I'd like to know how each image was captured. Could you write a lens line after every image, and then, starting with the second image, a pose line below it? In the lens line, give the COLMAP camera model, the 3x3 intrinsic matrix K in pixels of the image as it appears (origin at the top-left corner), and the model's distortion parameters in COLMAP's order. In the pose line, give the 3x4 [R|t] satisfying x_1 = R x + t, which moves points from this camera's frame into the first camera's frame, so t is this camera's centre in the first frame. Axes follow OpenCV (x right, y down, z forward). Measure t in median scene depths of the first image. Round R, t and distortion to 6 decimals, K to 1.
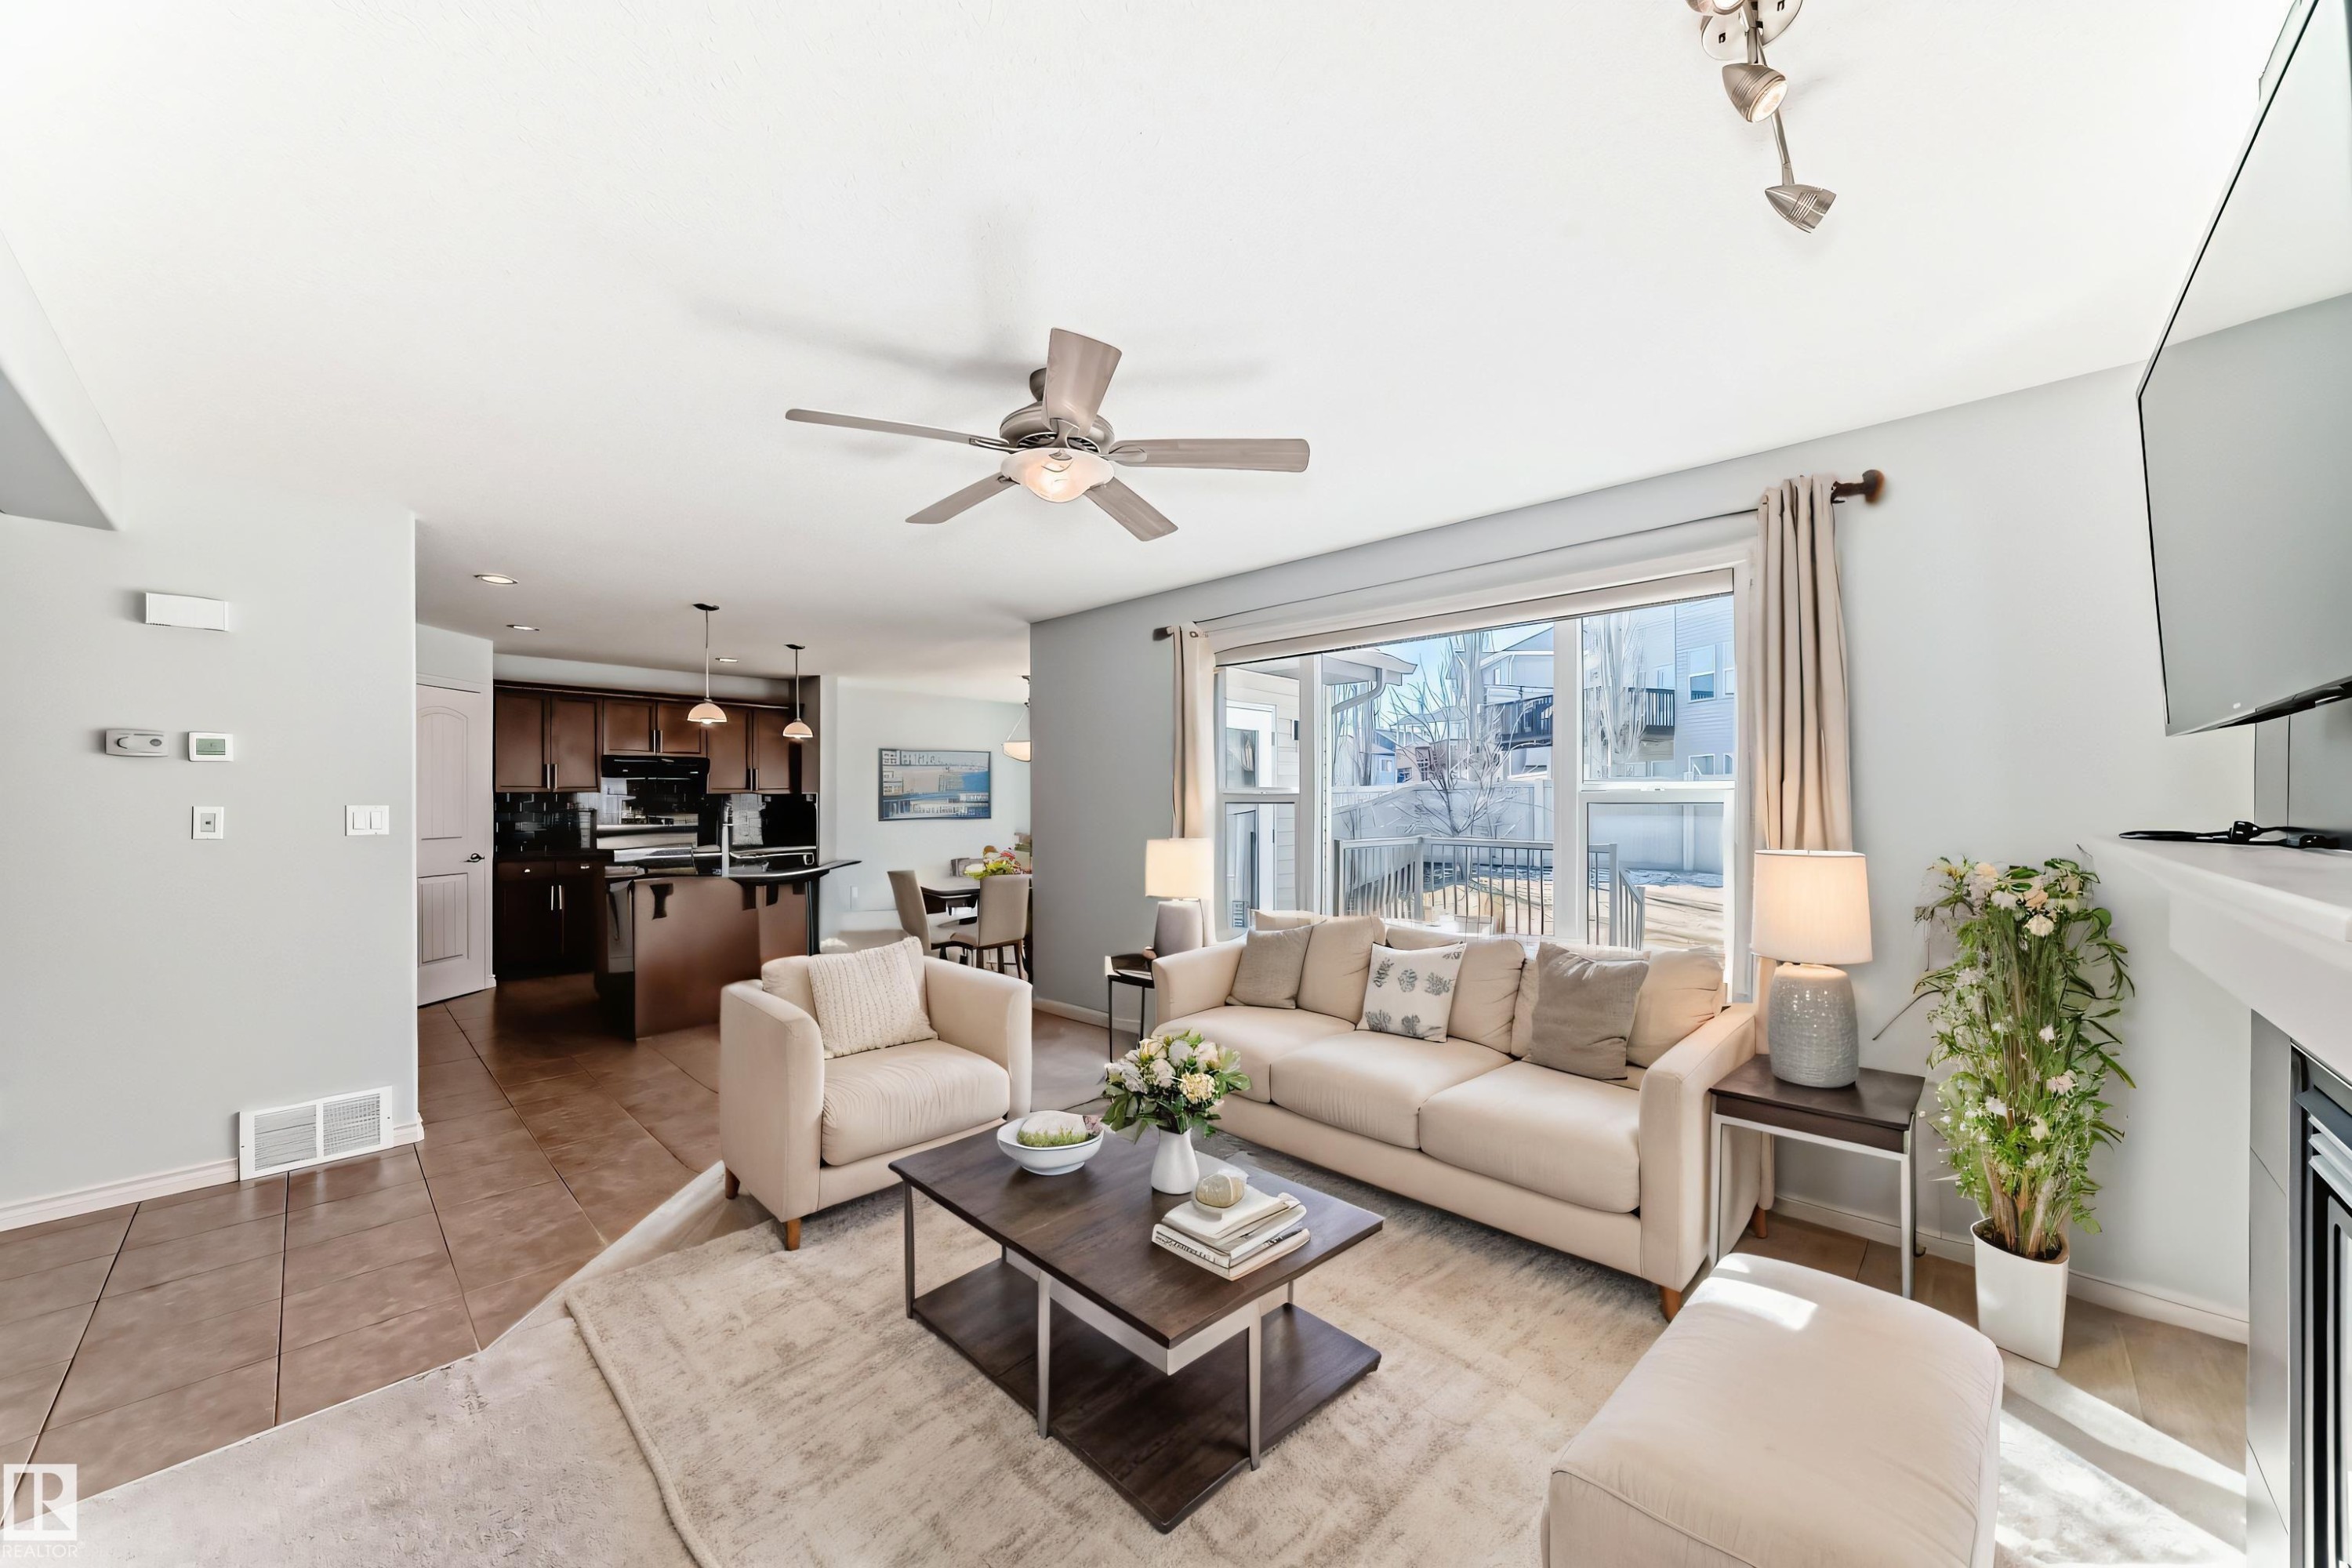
lens RADIAL K [[844.3, 0, 1172.7], [0, 844.3, 800.7], [0, 0, 1]] dist [-0.014286, 0.000403]
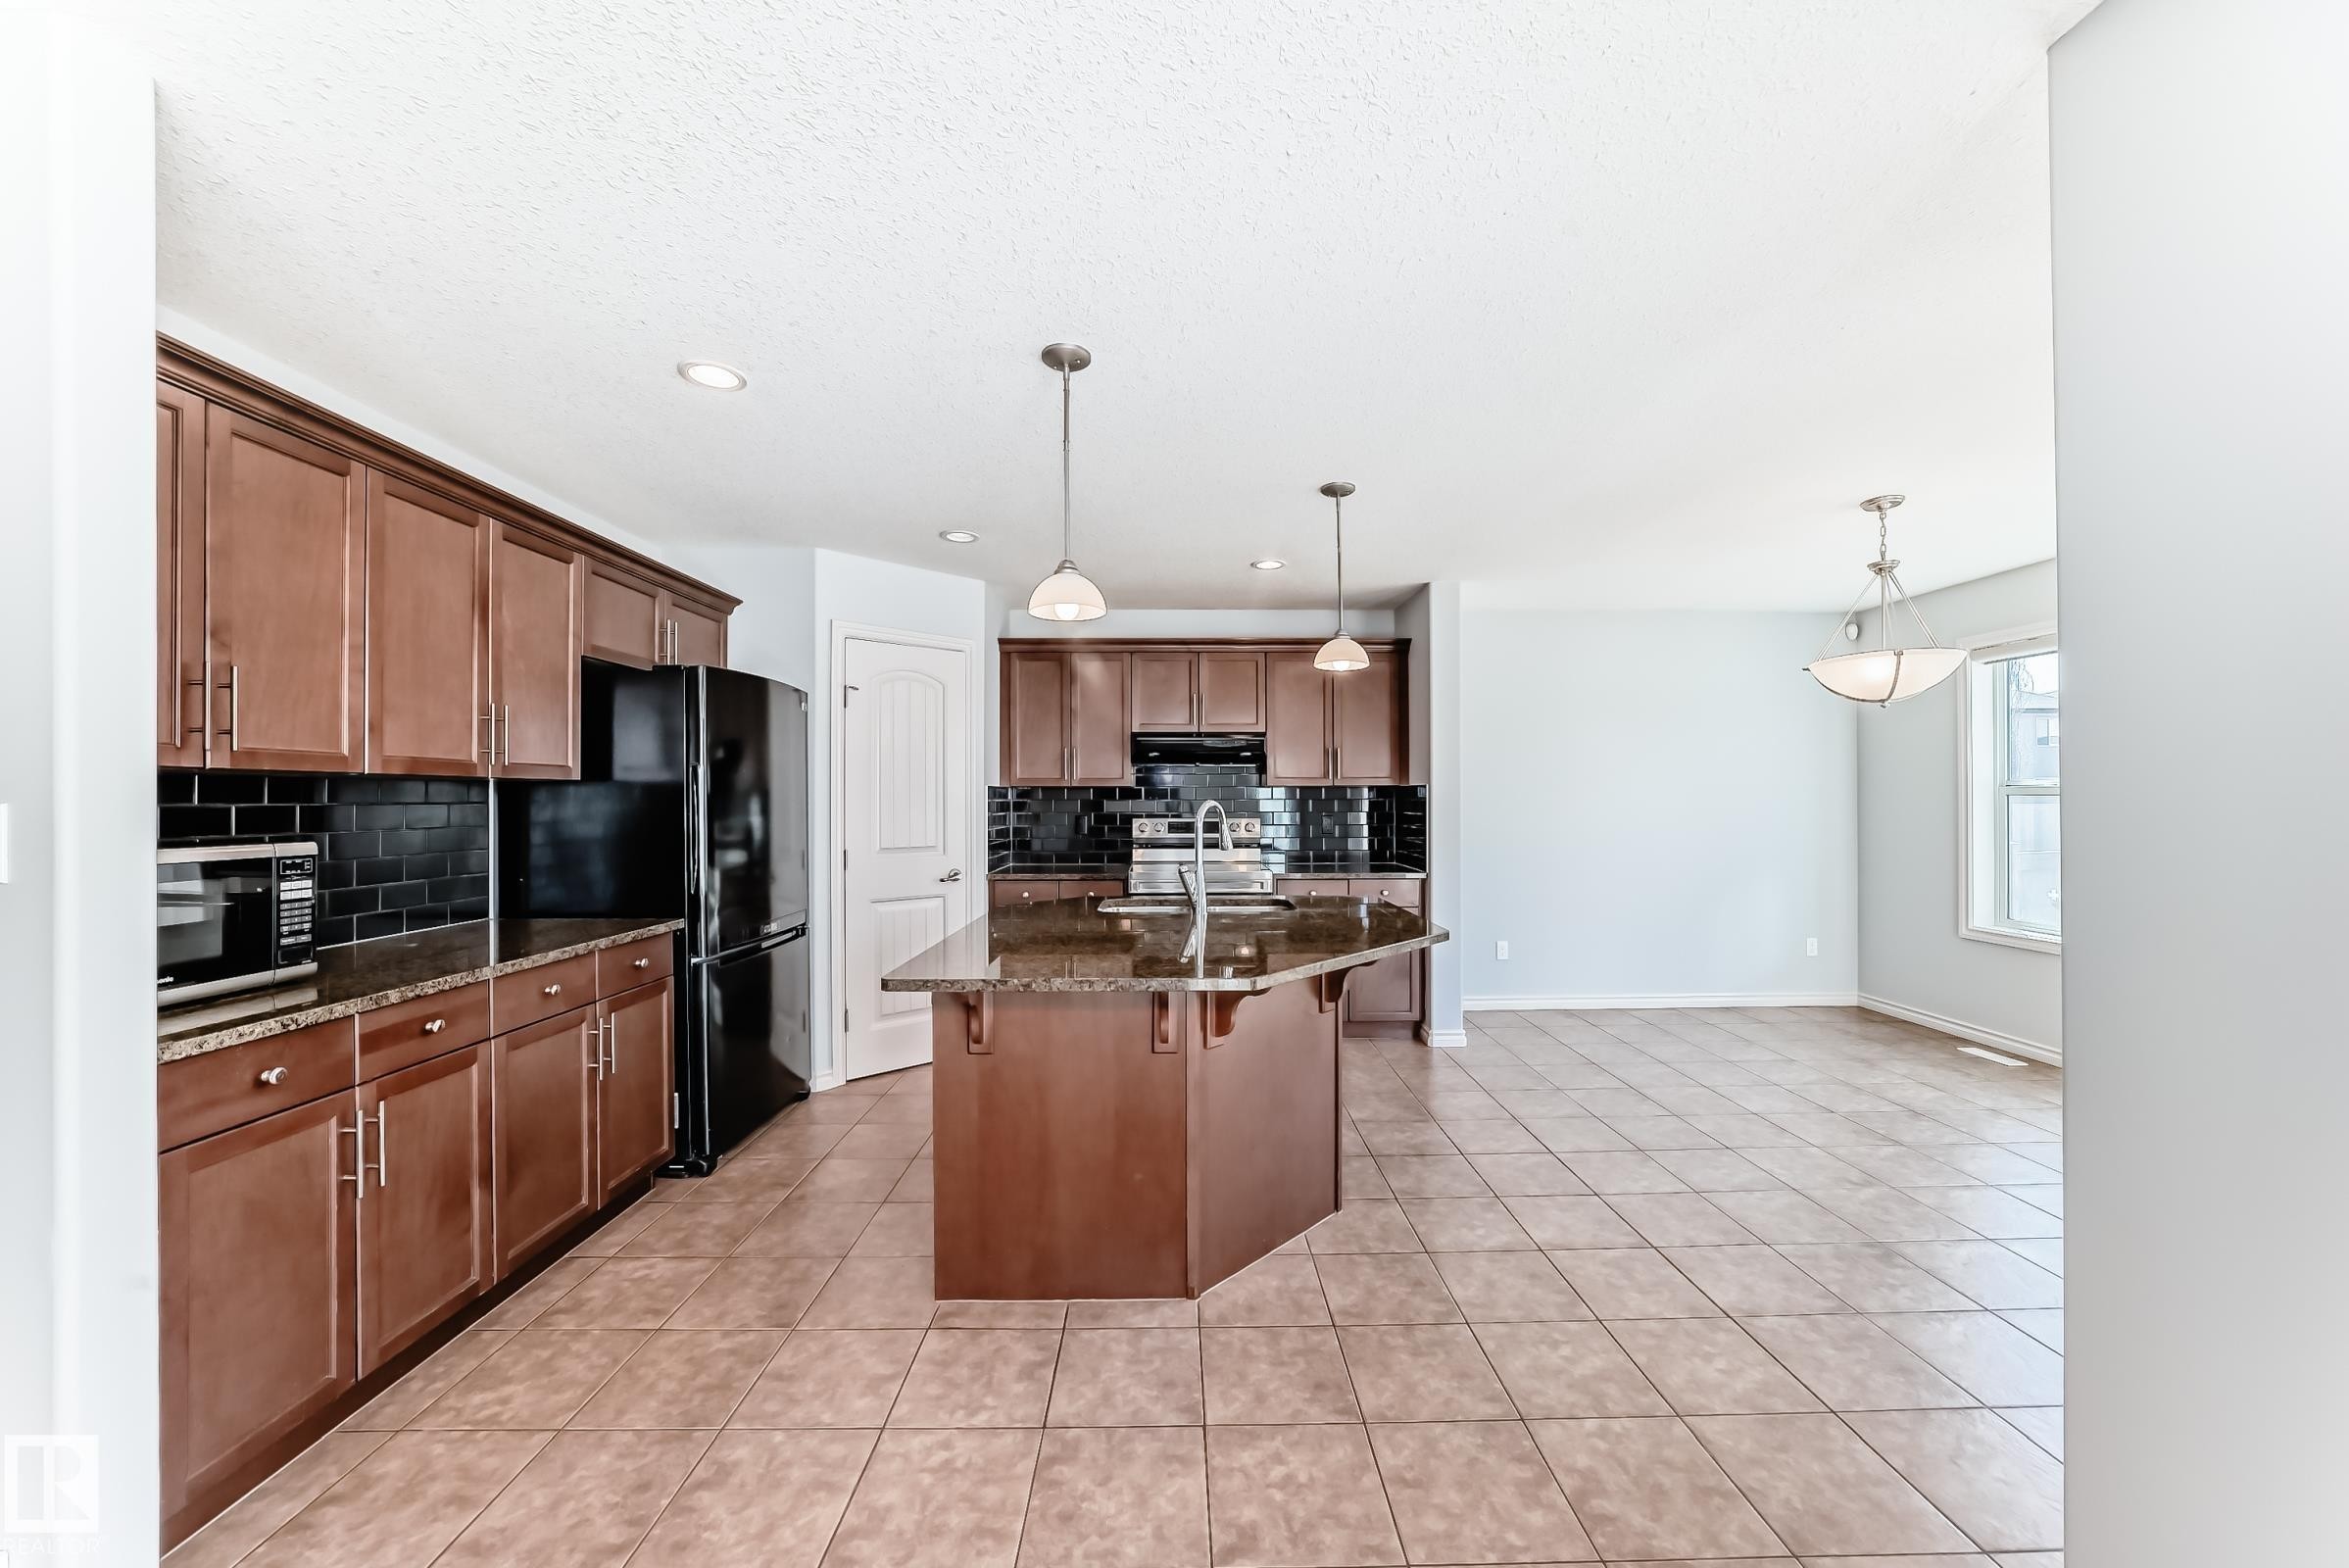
lens RADIAL K [[843.2, 0, 1188.9], [0, 843.2, 805.1], [0, 0, 1]] dist [-0.014286, 0.000403]
pose [[0.713204, 0.007184, -0.700920, -0.297872], [-0.000744, 0.999955, 0.009491, 0.000882], [0.700956, -0.006248, 0.713177, 1.091584]]
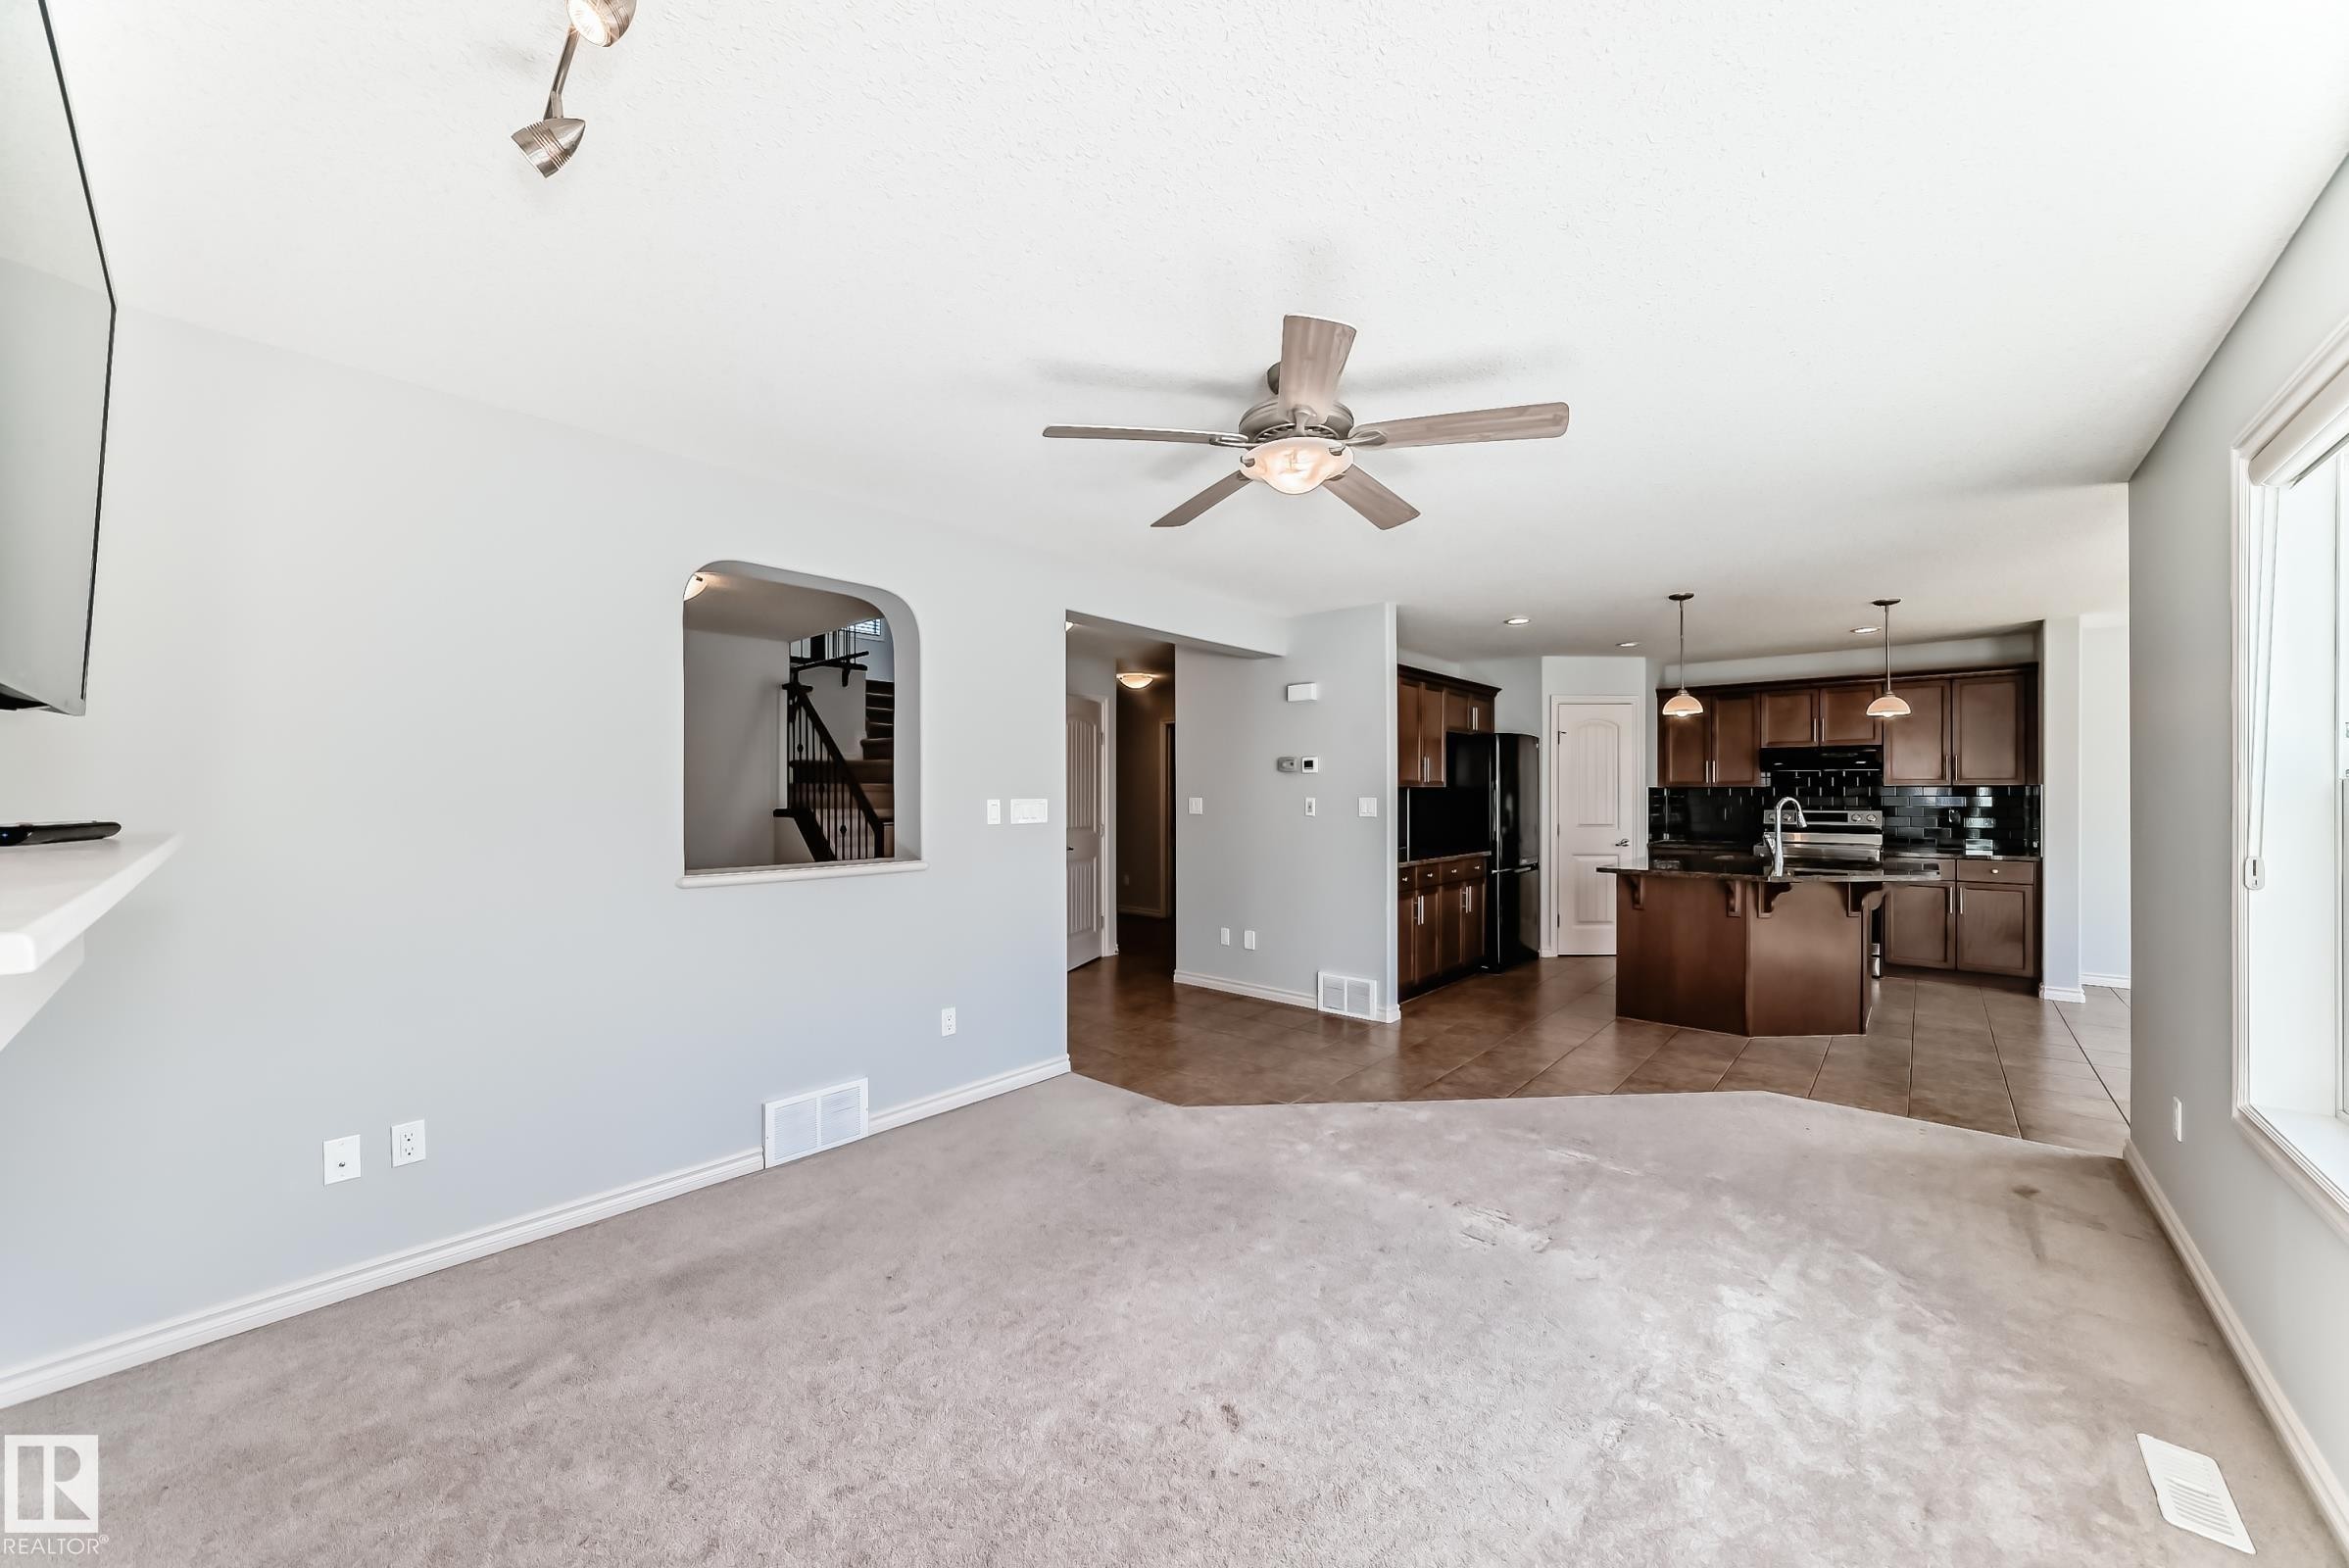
lens RADIAL K [[843.2, 0, 1191.7], [0, 843.2, 800.2], [0, 0, 1]] dist [-0.014286, 0.000403]
pose [[0.051342, 0.009208, -0.998639, 0.582246], [-0.000325, 0.999958, 0.009204, -0.004476], [0.998681, -0.000148, 0.051342, 0.570386]]
